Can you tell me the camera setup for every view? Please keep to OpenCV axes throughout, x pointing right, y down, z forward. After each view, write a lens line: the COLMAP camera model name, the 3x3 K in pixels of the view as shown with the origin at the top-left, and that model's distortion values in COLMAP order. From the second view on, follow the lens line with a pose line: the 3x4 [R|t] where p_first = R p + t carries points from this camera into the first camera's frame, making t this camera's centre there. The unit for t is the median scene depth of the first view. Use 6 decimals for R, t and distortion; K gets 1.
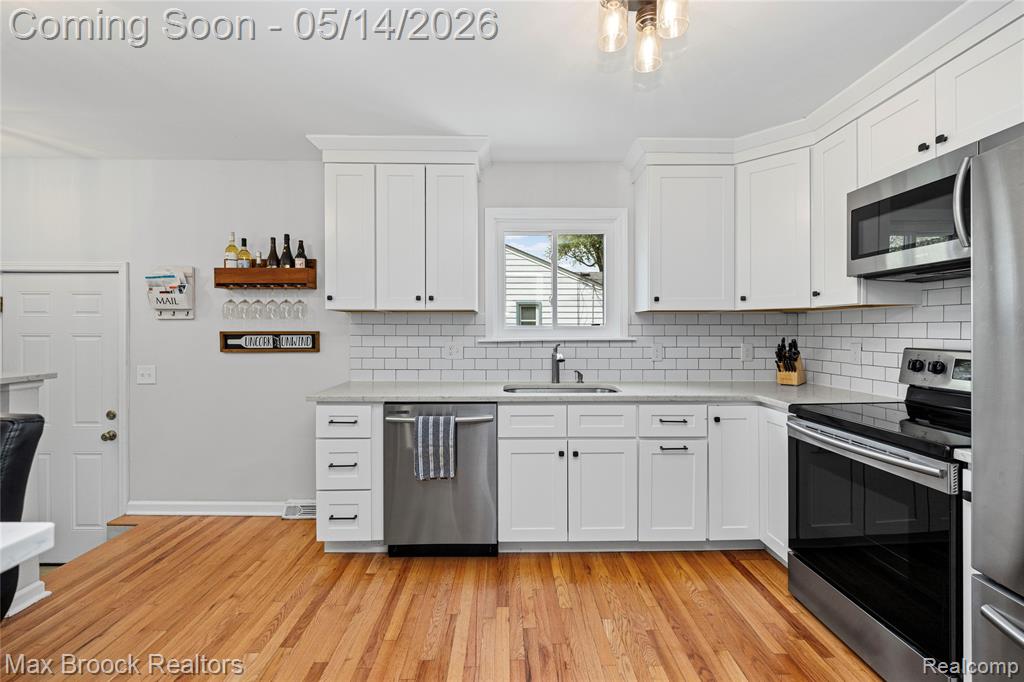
lens RADIAL K [[427.6, 0, 511.4], [0, 427.6, 344.5], [0, 0, 1]] dist [0.000320, -0.000030]
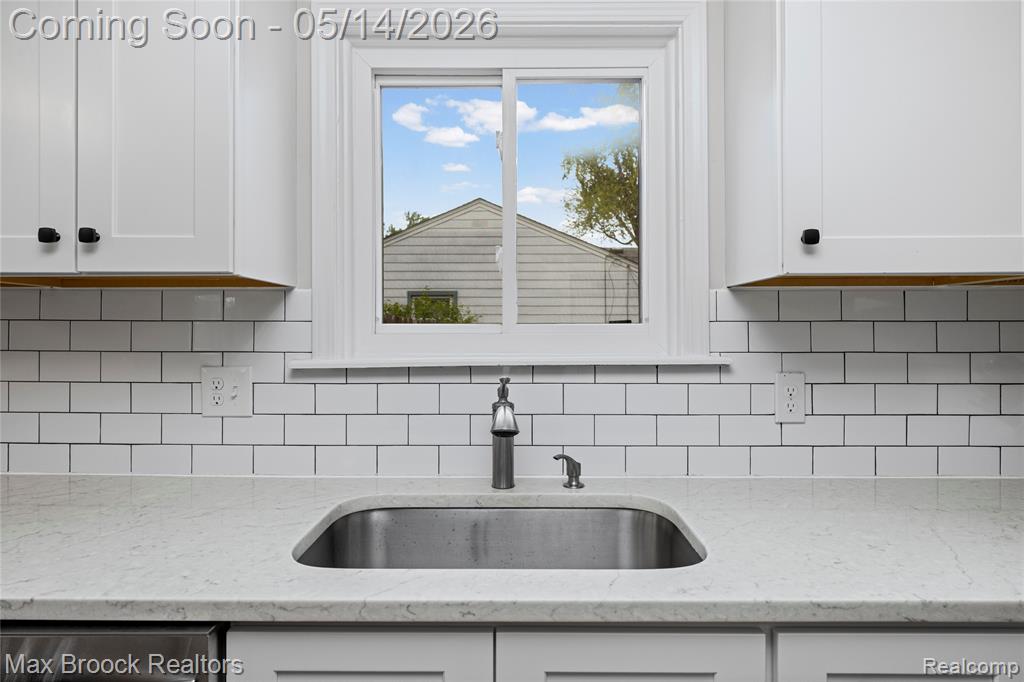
lens RADIAL K [[579.8, 0, 511.6], [0, 579.8, 328.8], [0, 0, 1]] dist [0.005195, 0.000962]
pose [[0.999910, 0.000374, -0.013375, 0.118591], [-0.000907, 0.999204, -0.039876, -0.021399], [0.013350, 0.039884, 0.999115, 0.531228]]
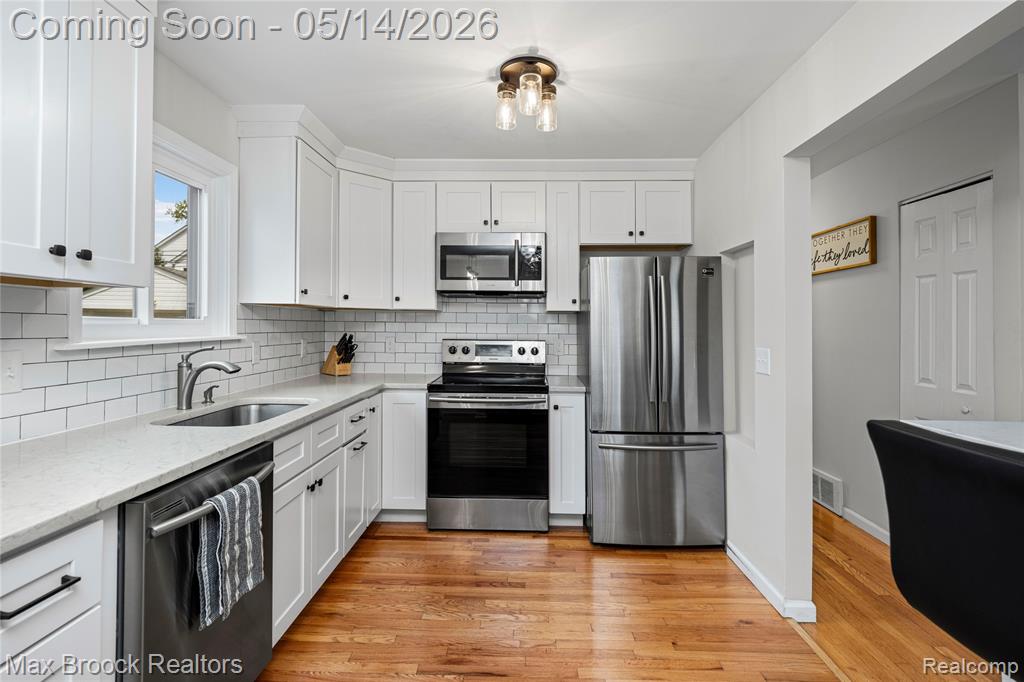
lens RADIAL K [[504.6, 0, 507.8], [0, 504.6, 335.3], [0, 0, 1]] dist [0.002788, -0.000094]
pose [[0.049789, -0.015156, 0.998645, -0.630726], [0.023918, 0.999616, 0.013978, -0.018807], [-0.998473, 0.023189, 0.050132, 0.486307]]
